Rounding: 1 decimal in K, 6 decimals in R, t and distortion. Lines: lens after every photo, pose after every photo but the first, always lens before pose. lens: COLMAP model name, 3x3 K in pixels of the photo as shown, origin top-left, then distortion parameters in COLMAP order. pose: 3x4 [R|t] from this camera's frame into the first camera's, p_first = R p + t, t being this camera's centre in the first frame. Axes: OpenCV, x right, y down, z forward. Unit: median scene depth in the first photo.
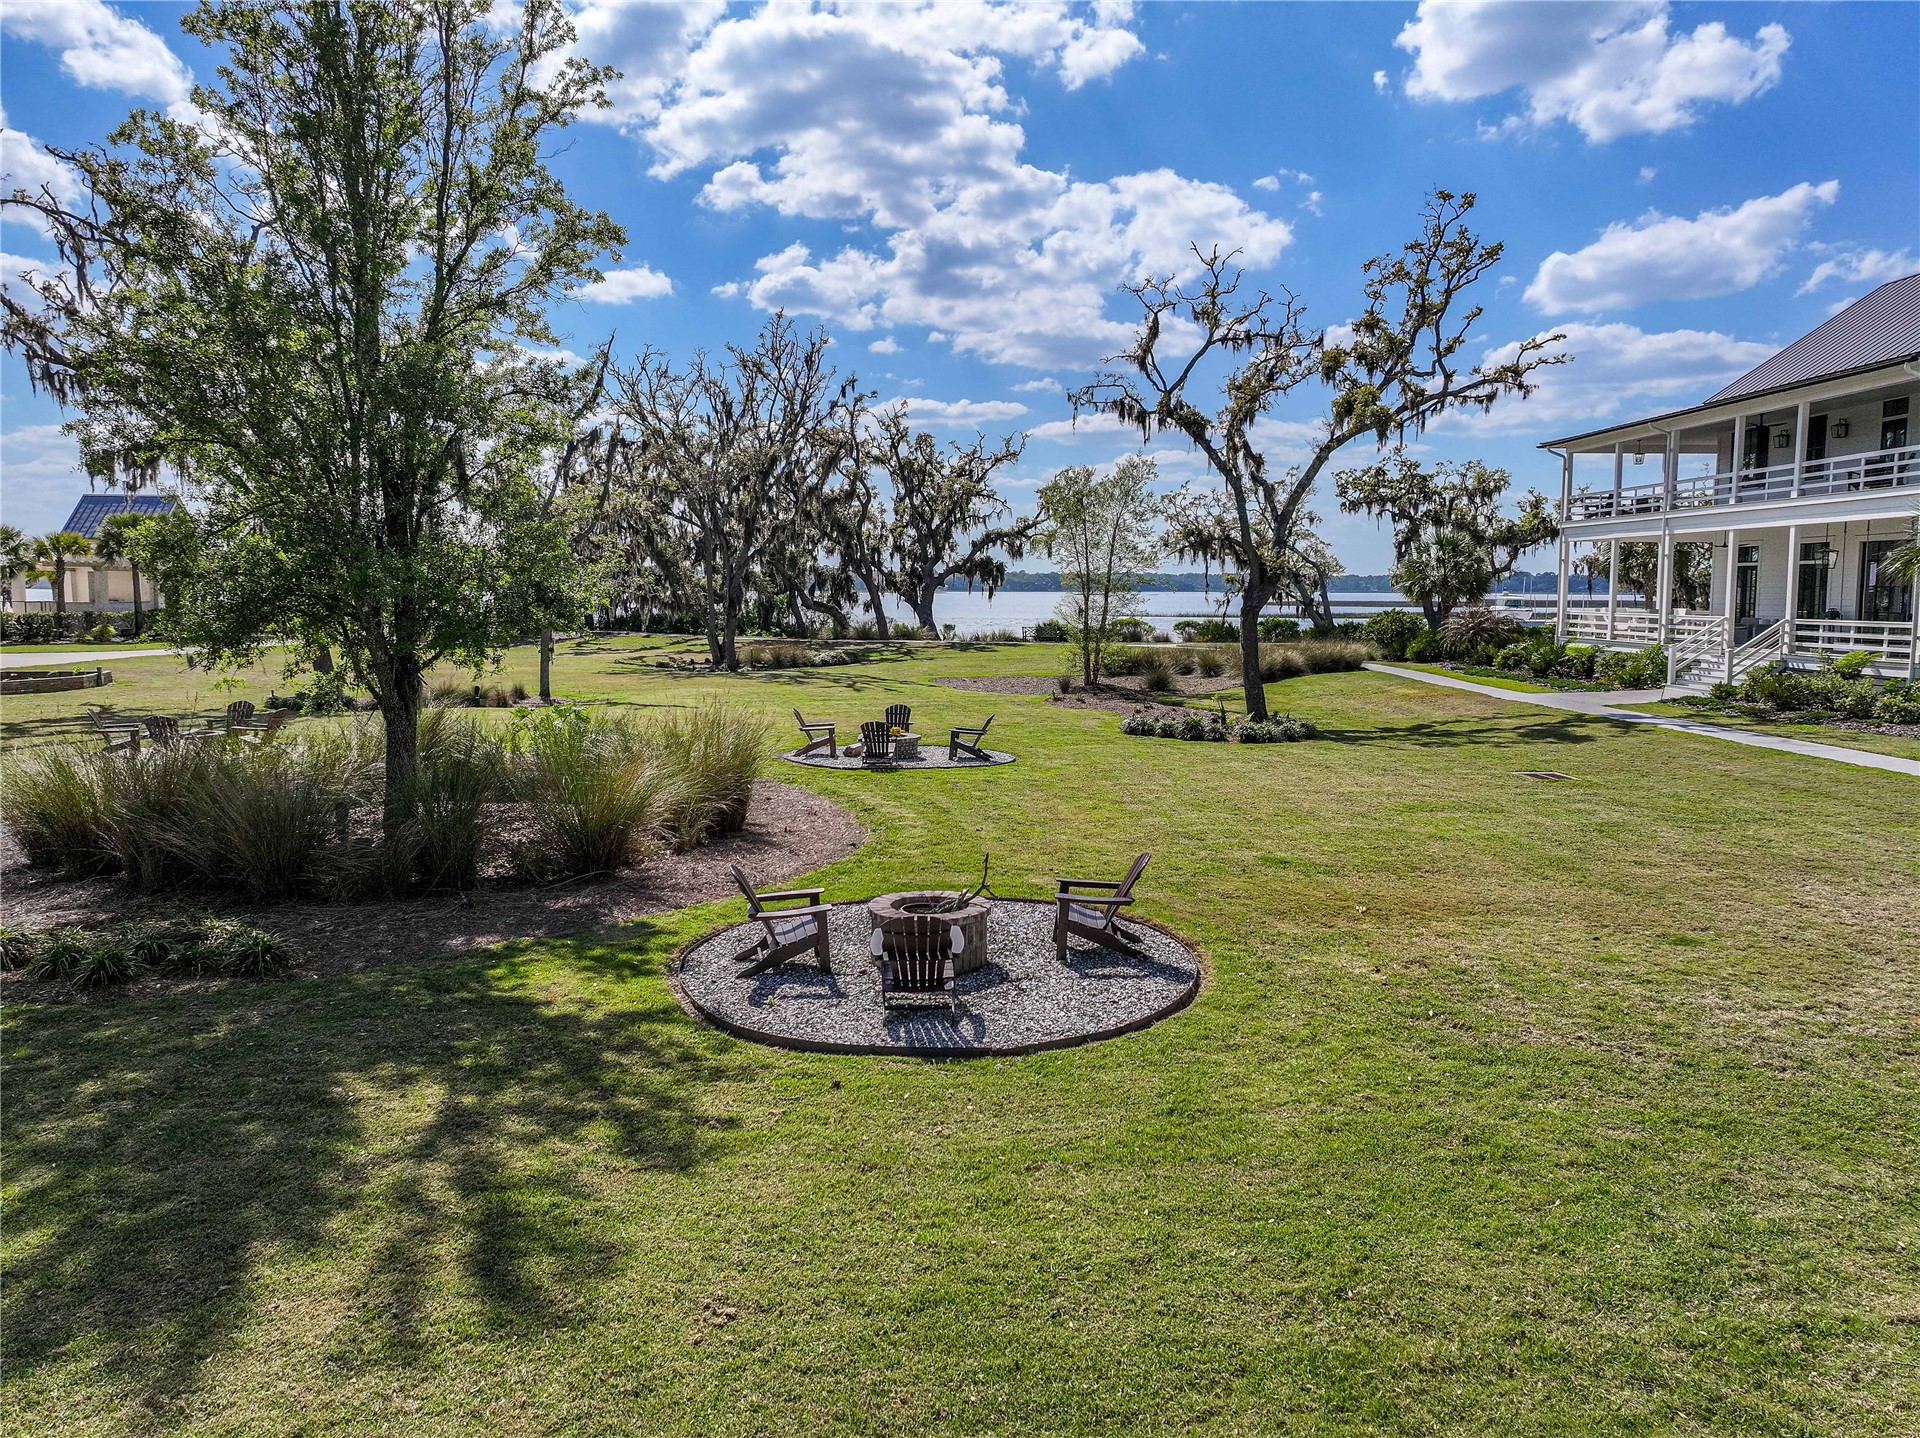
lens RADIAL K [[1373.1, 0, 963.3], [0, 1373.1, 721.3], [0, 0, 1]] dist [0.001778, -0.002556]
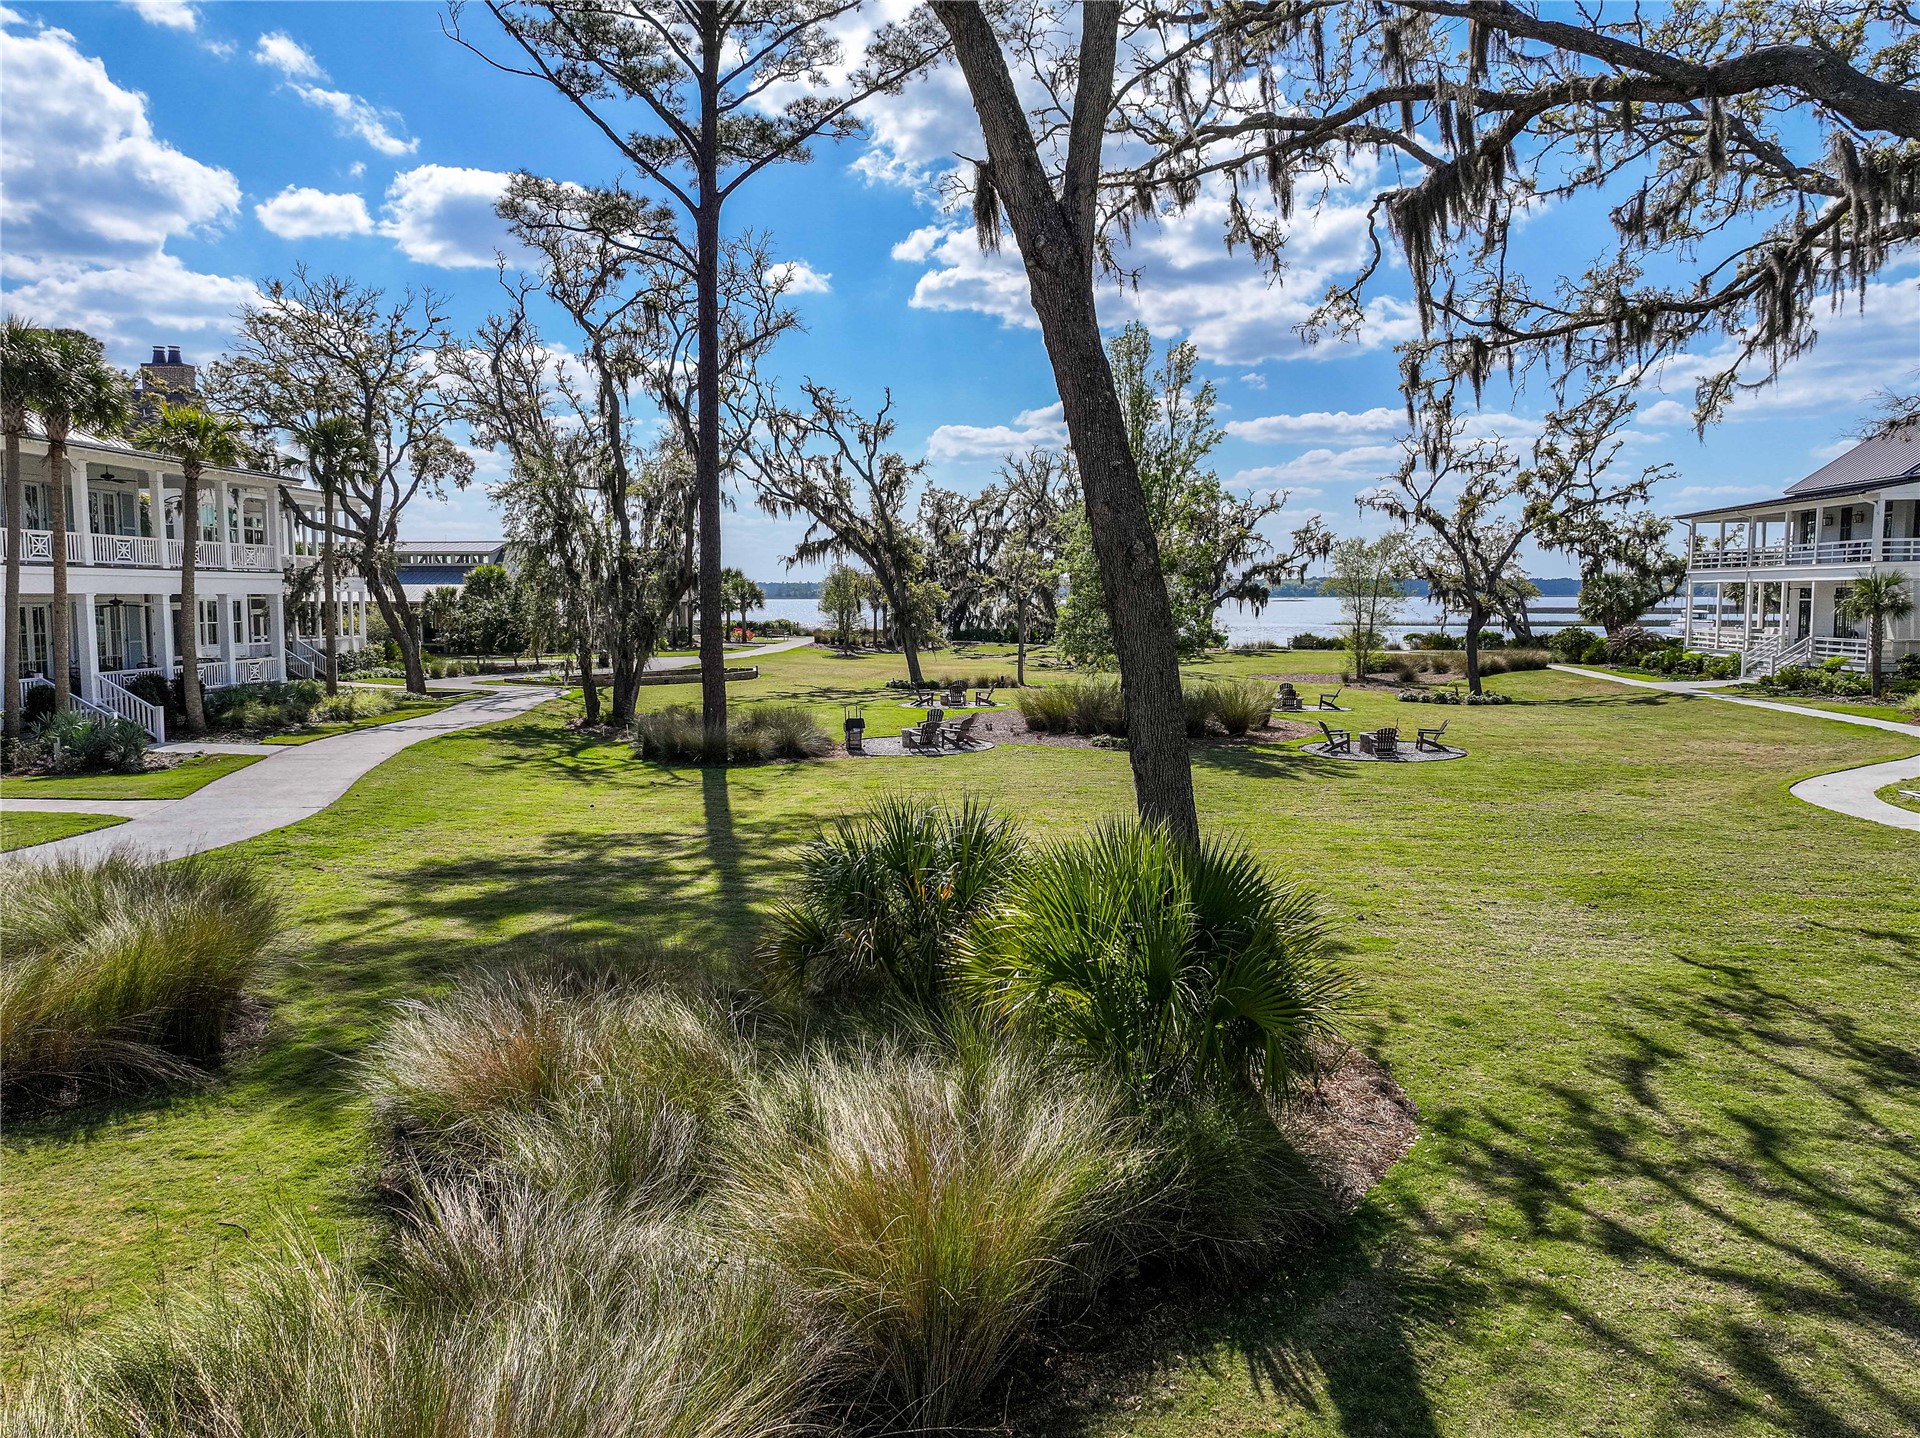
lens RADIAL K [[1373.1, 0, 953.9], [0, 1373.1, 719.2], [0, 0, 1]] dist [0.001778, -0.002556]
pose [[0.989797, 0.006797, -0.142323, -0.142714], [-0.007610, 0.999958, -0.005175, 0.031715], [0.142282, 0.006206, 0.989807, -0.602640]]
